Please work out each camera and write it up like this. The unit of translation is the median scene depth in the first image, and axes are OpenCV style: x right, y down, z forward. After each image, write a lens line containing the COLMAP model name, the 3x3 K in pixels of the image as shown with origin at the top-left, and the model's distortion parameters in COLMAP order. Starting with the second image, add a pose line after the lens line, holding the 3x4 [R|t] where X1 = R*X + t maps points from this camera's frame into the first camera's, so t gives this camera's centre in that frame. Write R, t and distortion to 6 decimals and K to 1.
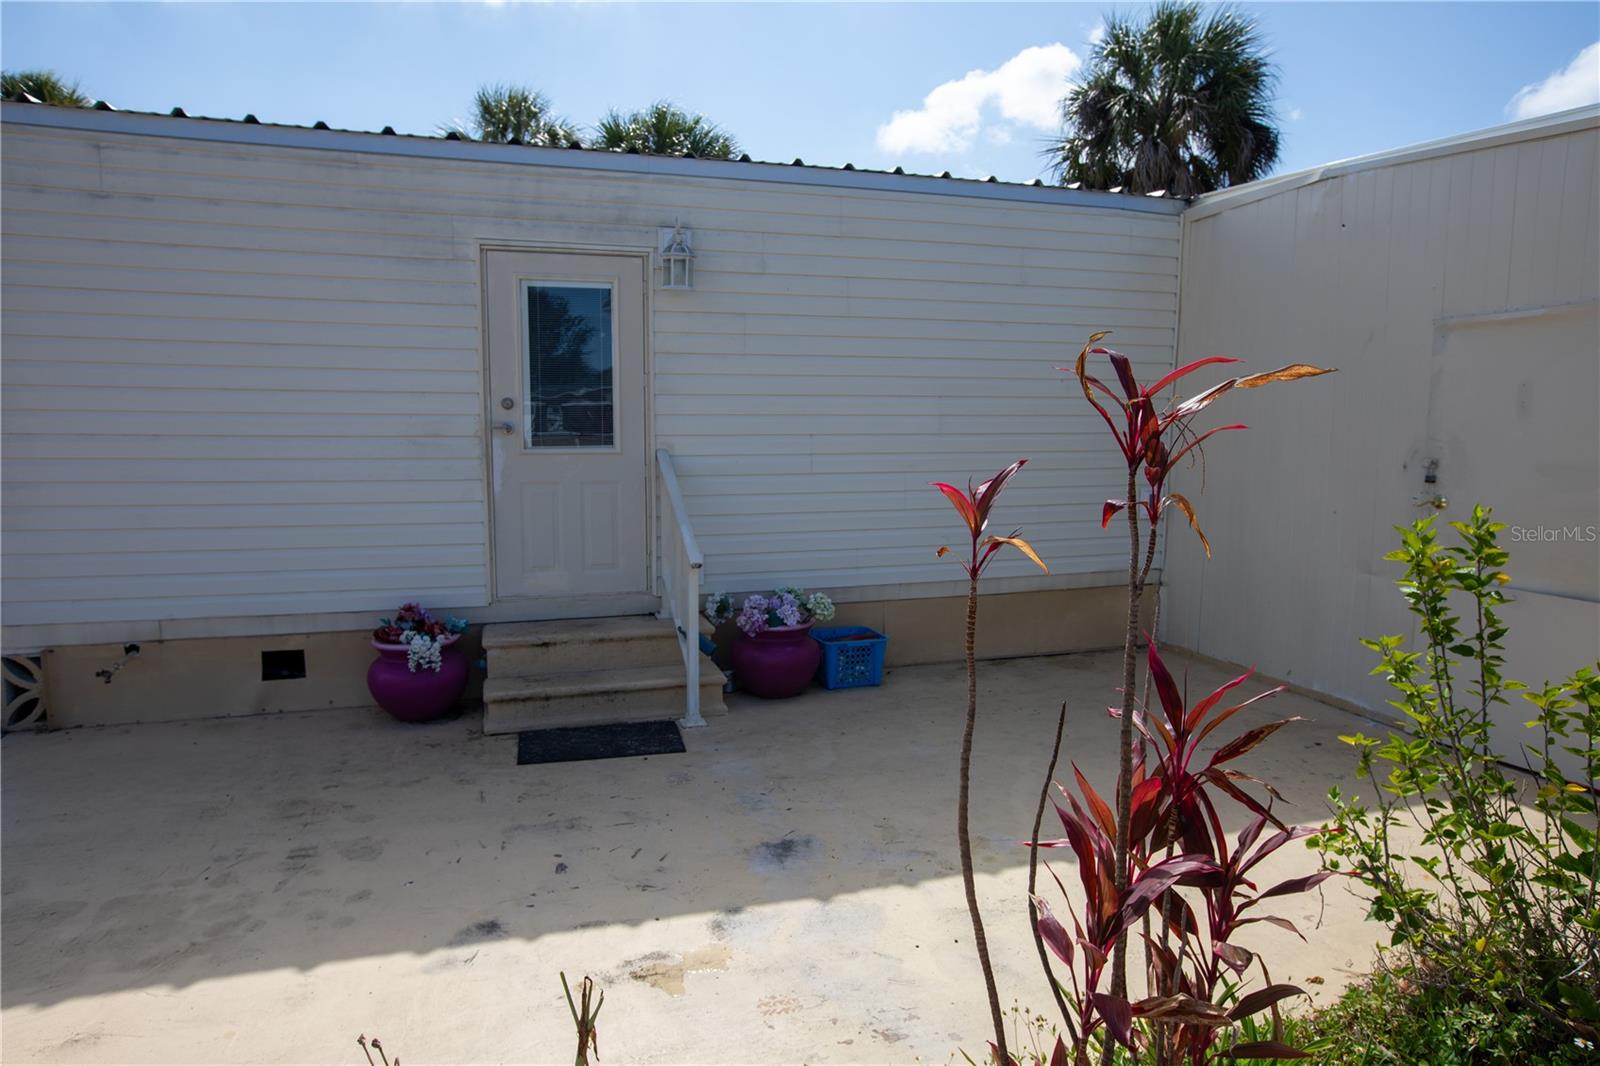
lens RADIAL K [[962.9, 0, 800.9], [0, 962.9, 535.8], [0, 0, 1]] dist [-0.046205, 0.045297]
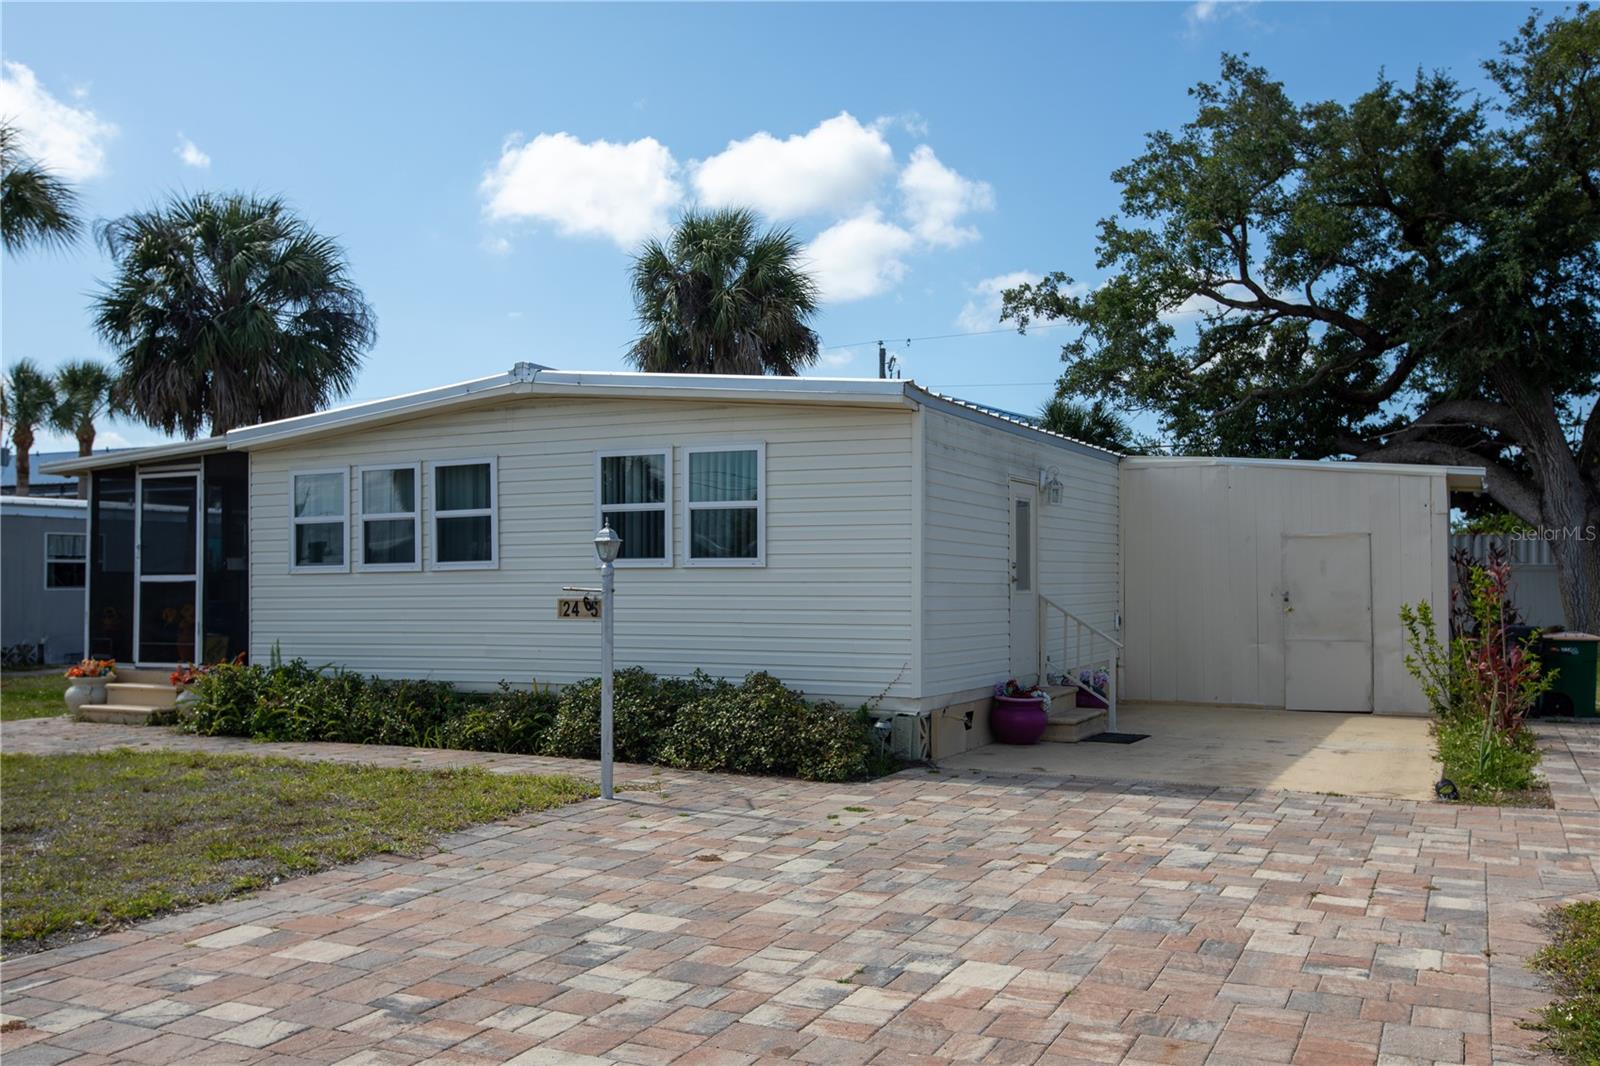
lens RADIAL K [[1451.5, 0, 790.9], [0, 1451.5, 531.3], [0, 0, 1]] dist [-0.012820, 0.127828]
pose [[0.681384, 0.023209, 0.731558, -2.805354], [0.084770, 0.990269, -0.110373, 0.066275], [-0.727000, 0.137221, 0.672786, -0.560308]]
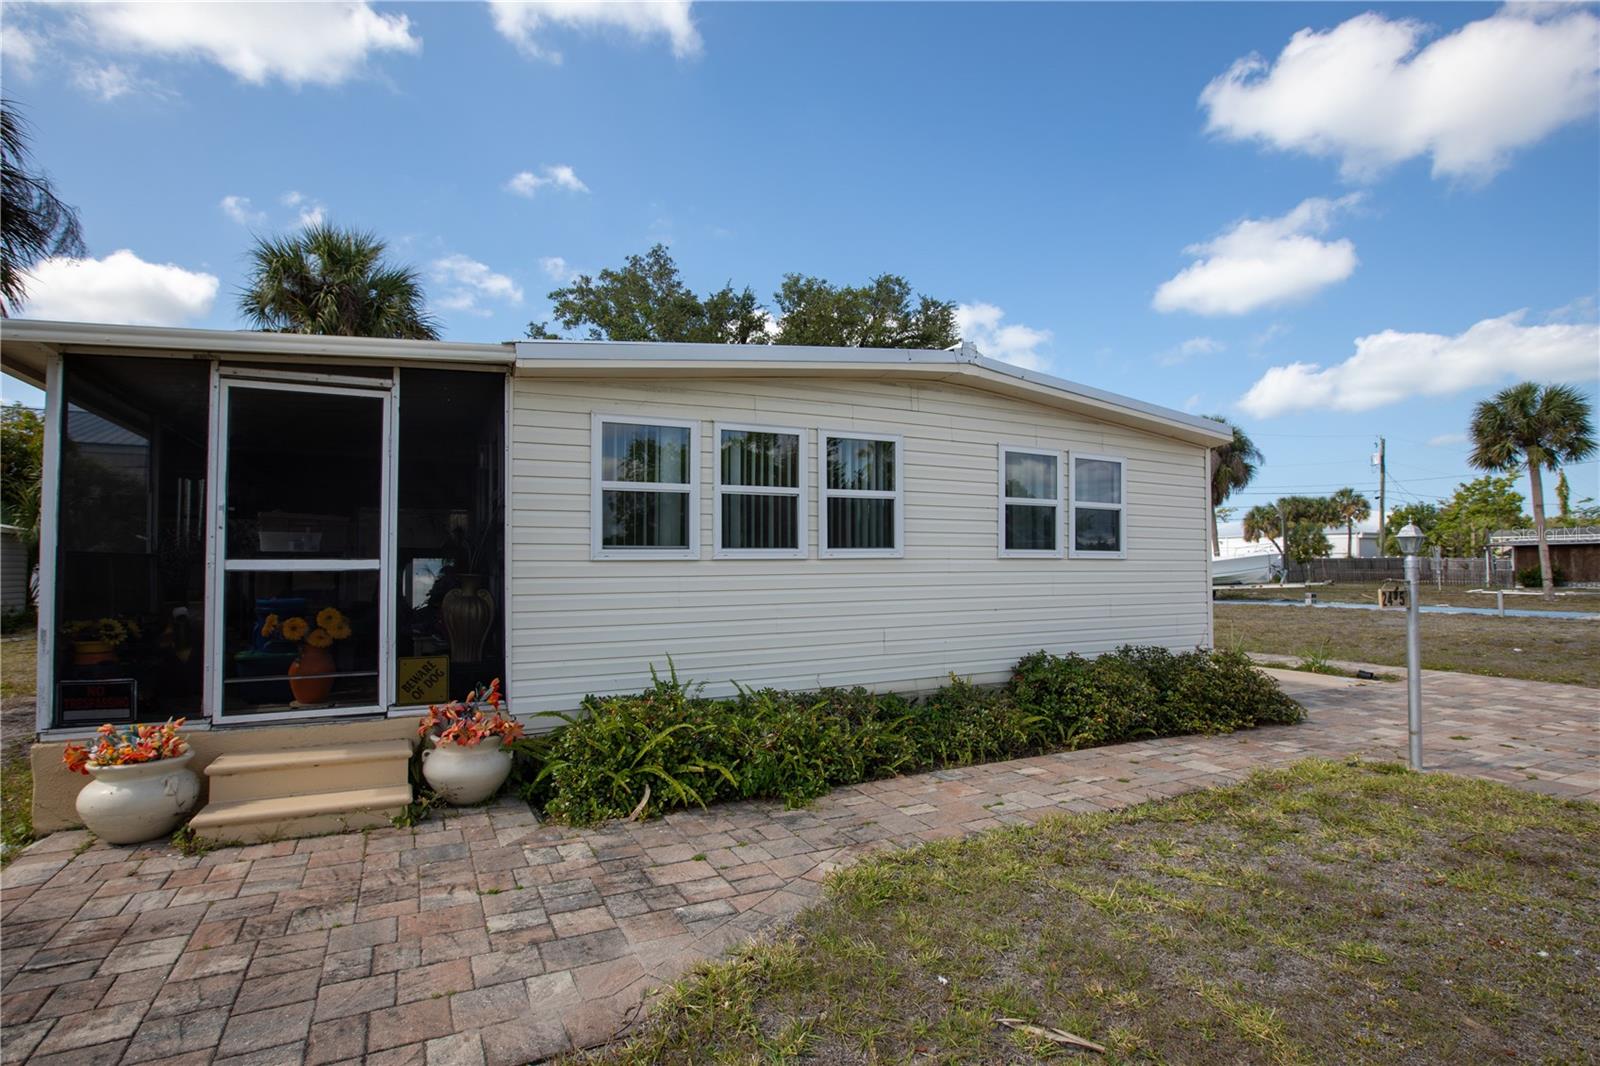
lens RADIAL K [[782.3, 0, 802.0], [0, 782.3, 536.7], [0, 0, 1]] dist [-0.055451, 0.024993]
pose [[-0.180506, 0.032019, 0.983053, -2.472376], [0.108034, 0.994068, -0.012541, -0.264109], [-0.977623, 0.103940, -0.182894, 2.226443]]
